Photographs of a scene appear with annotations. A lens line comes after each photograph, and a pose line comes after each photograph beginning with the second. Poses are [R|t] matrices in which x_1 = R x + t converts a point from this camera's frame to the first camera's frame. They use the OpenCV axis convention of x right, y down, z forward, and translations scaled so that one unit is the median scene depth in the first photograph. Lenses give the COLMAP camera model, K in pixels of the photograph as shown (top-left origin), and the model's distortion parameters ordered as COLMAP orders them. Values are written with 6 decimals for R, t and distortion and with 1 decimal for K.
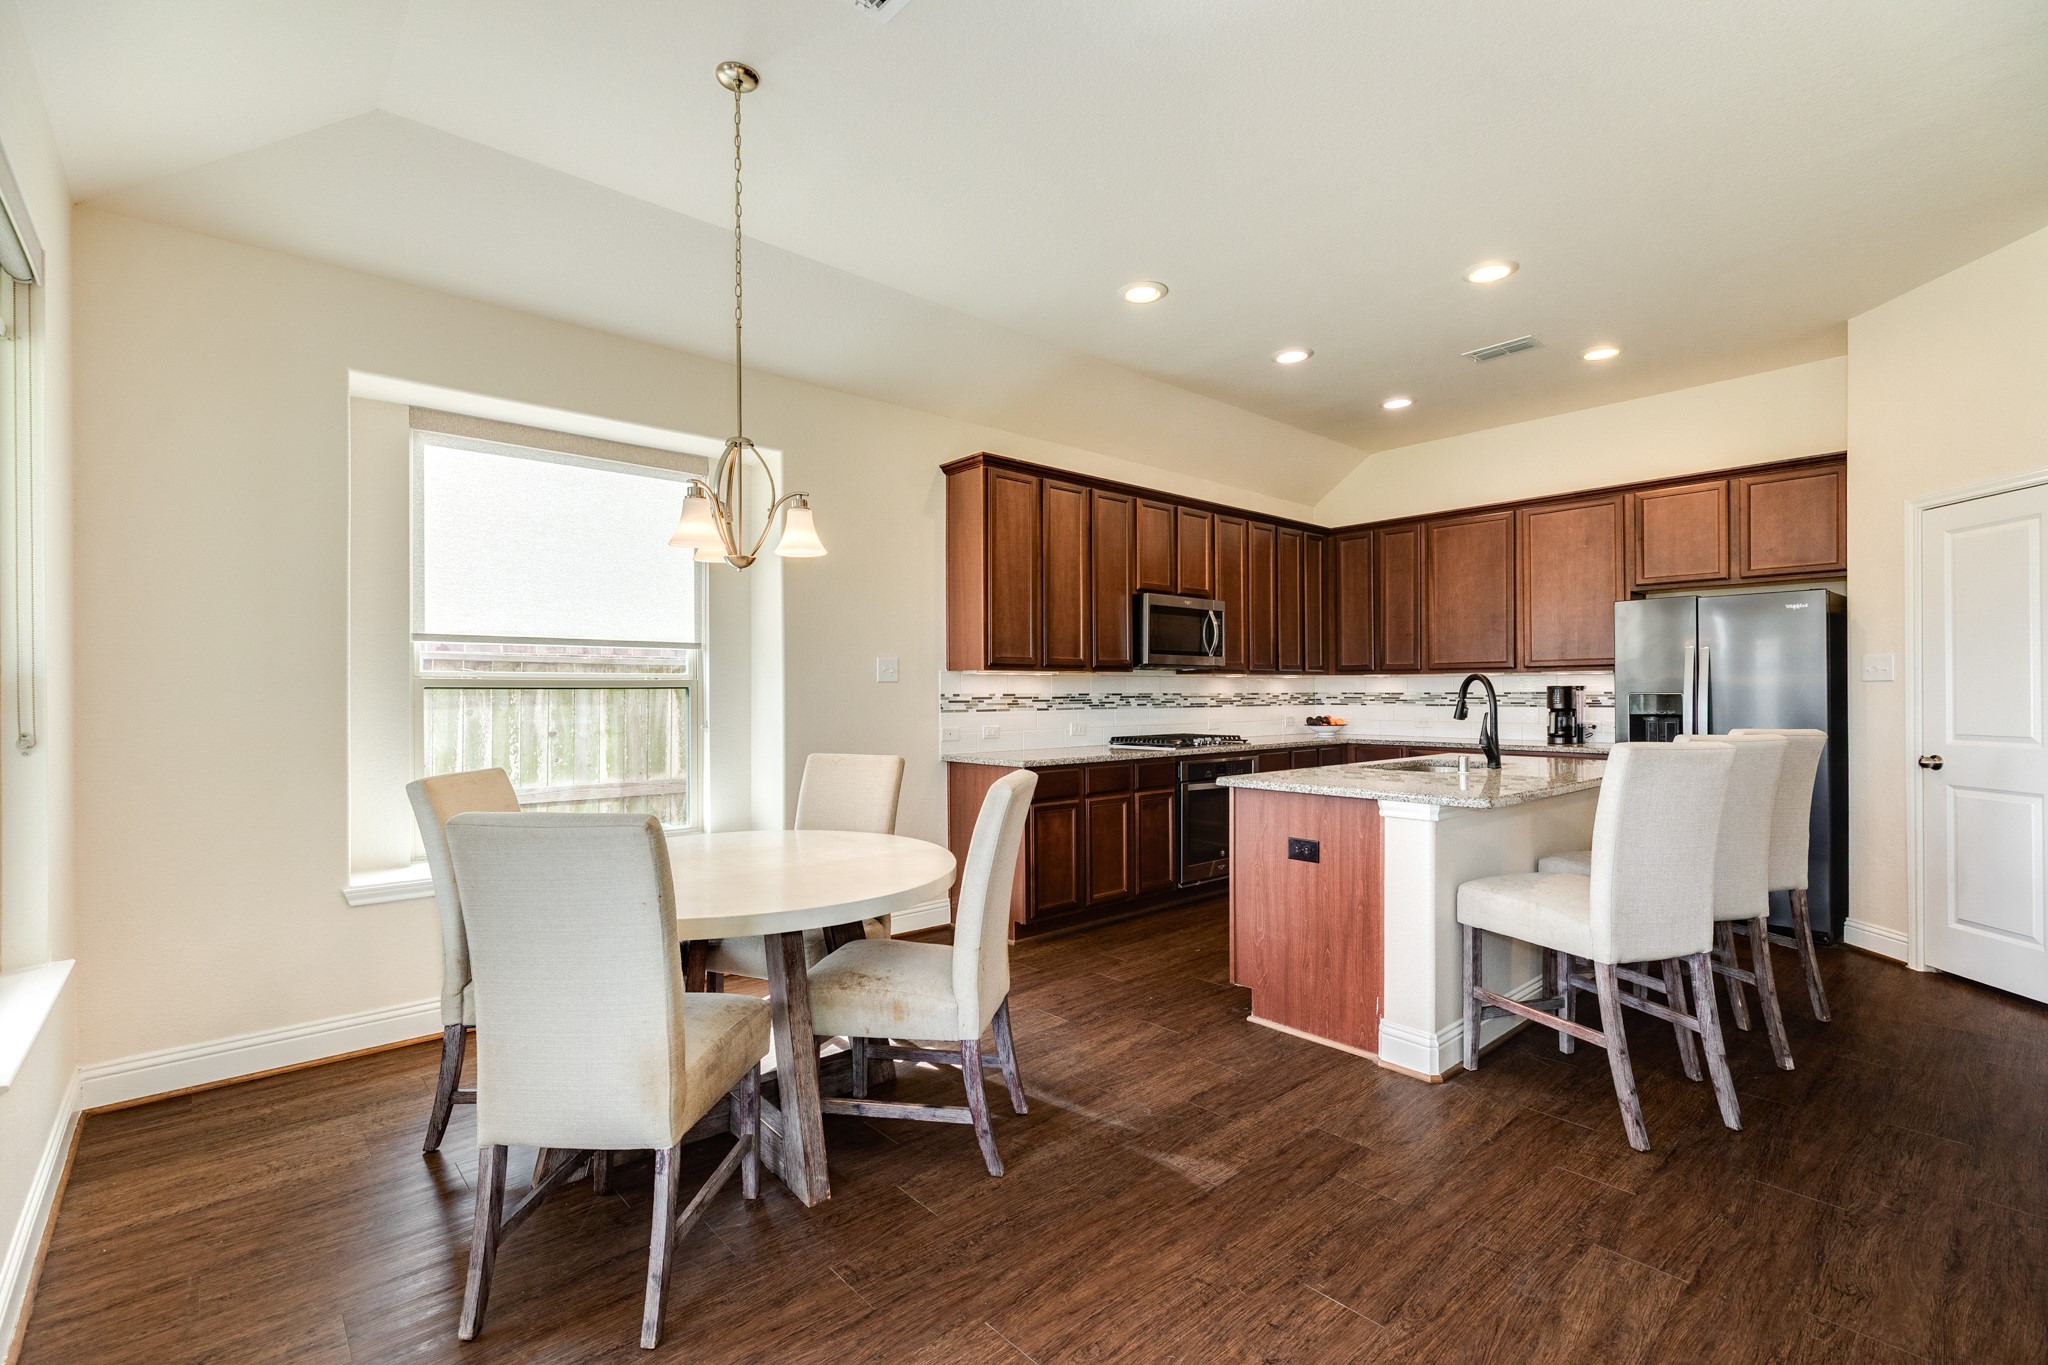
lens RADIAL K [[912.1, 0, 1022.8], [0, 912.1, 687.5], [0, 0, 1]] dist [0.007326, -0.001459]
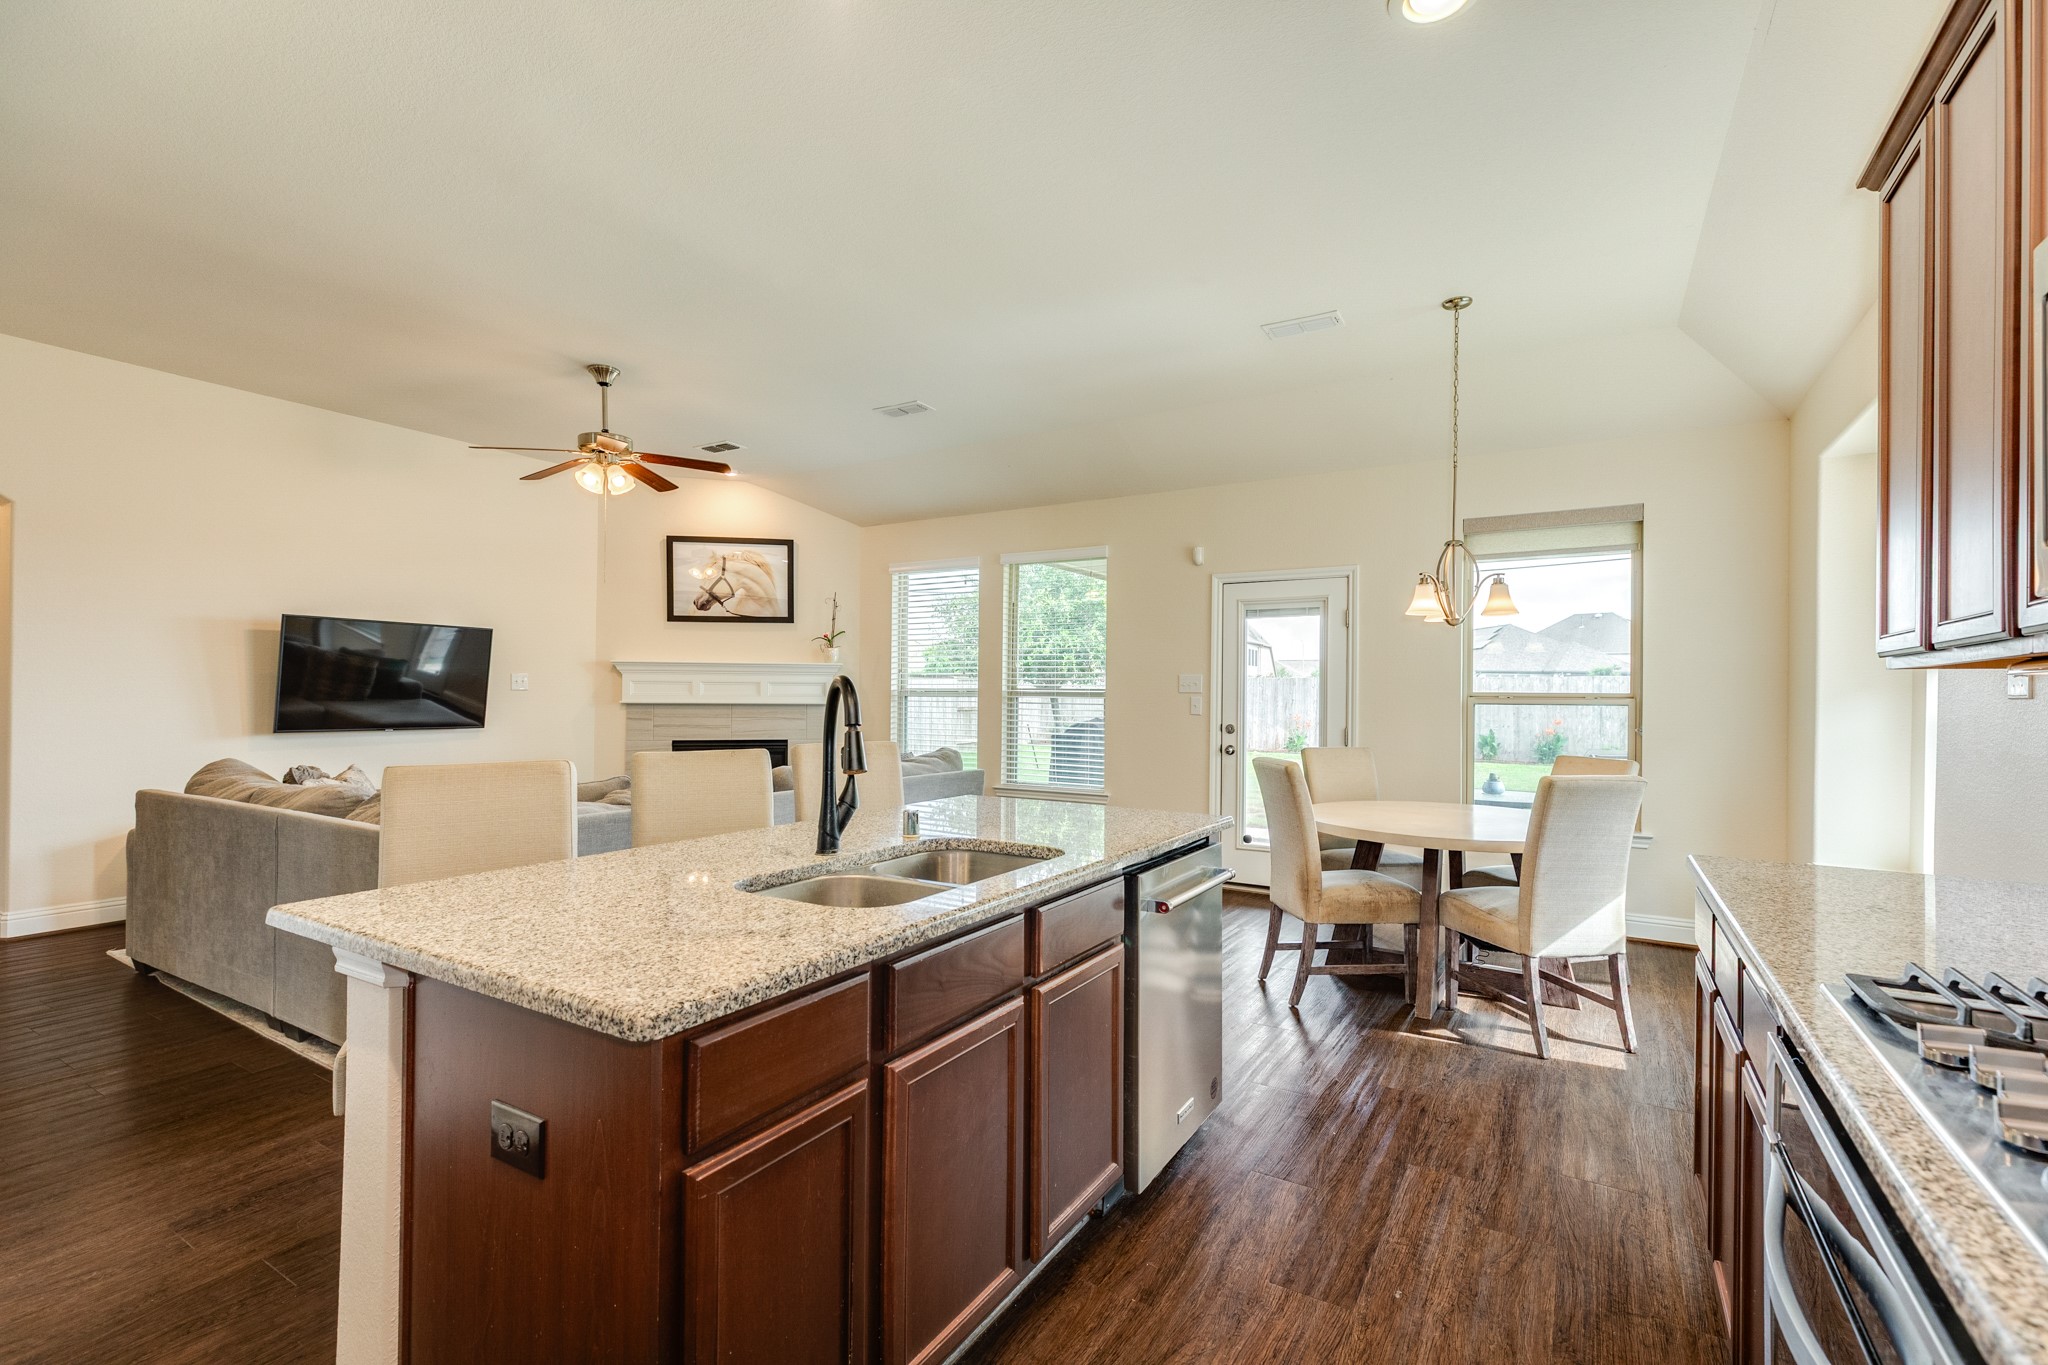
lens RADIAL K [[912.1, 0, 1023.1], [0, 912.1, 690.2], [0, 0, 1]] dist [0.007326, -0.001459]
pose [[-0.956742, -0.008300, -0.290819, 0.434725], [-0.006914, 0.999959, -0.005790, -0.005132], [0.290856, -0.003529, -0.956760, 1.194737]]
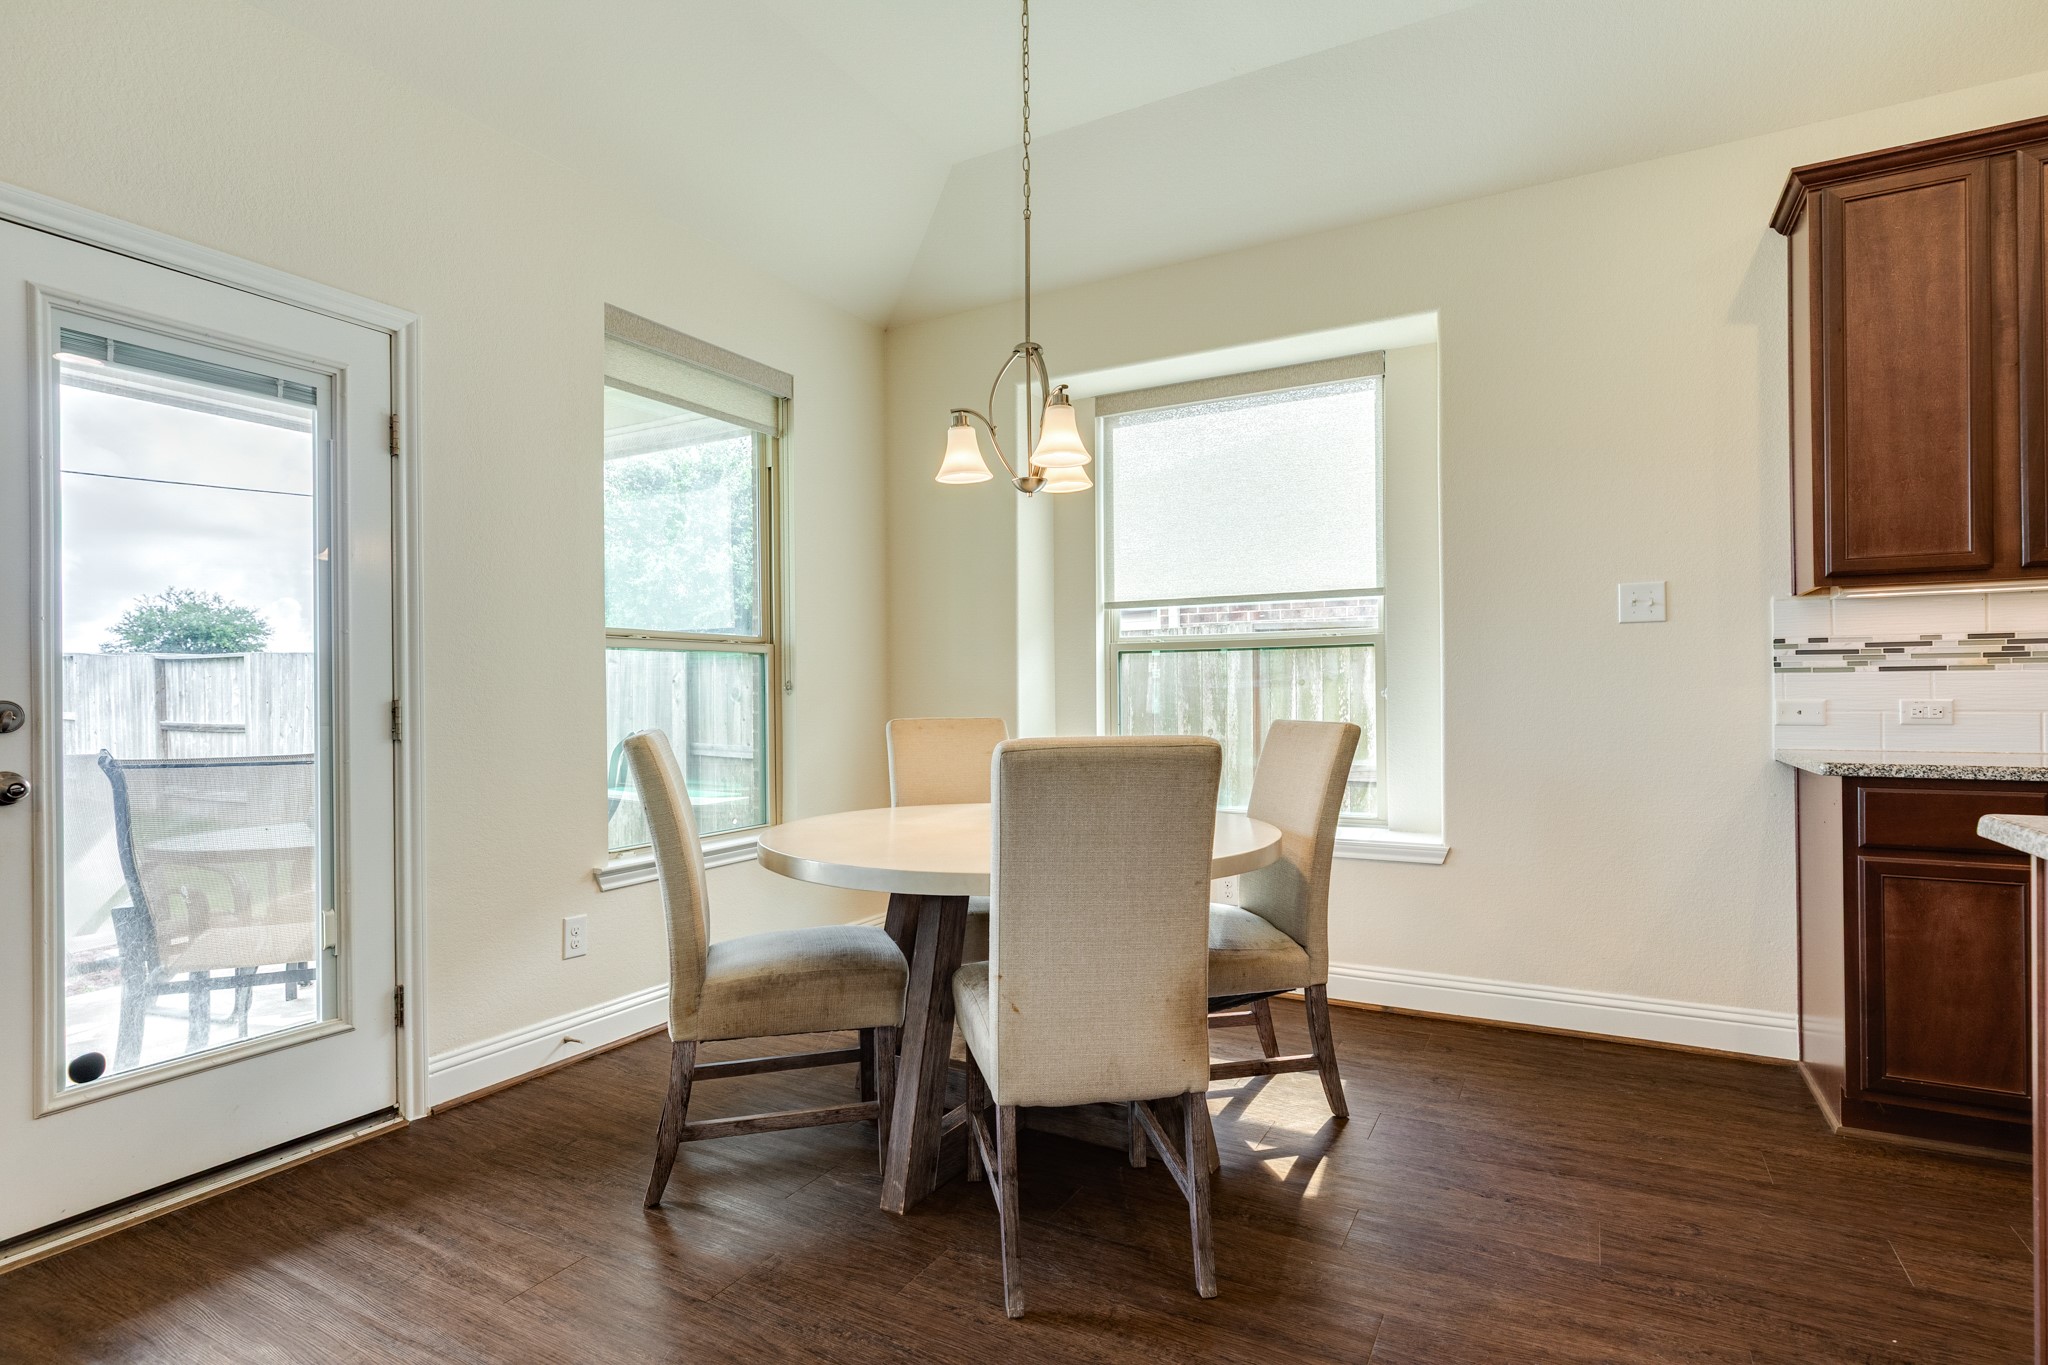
lens RADIAL K [[1019.7, 0, 1023.9], [0, 1019.7, 690.7], [0, 0, 1]] dist [-0.003206, 0.000369]
pose [[0.336465, -0.002302, -0.941693, 0.323170], [0.011819, 0.999929, 0.001778, 0.030745], [0.941622, -0.011728, 0.336468, 0.353068]]
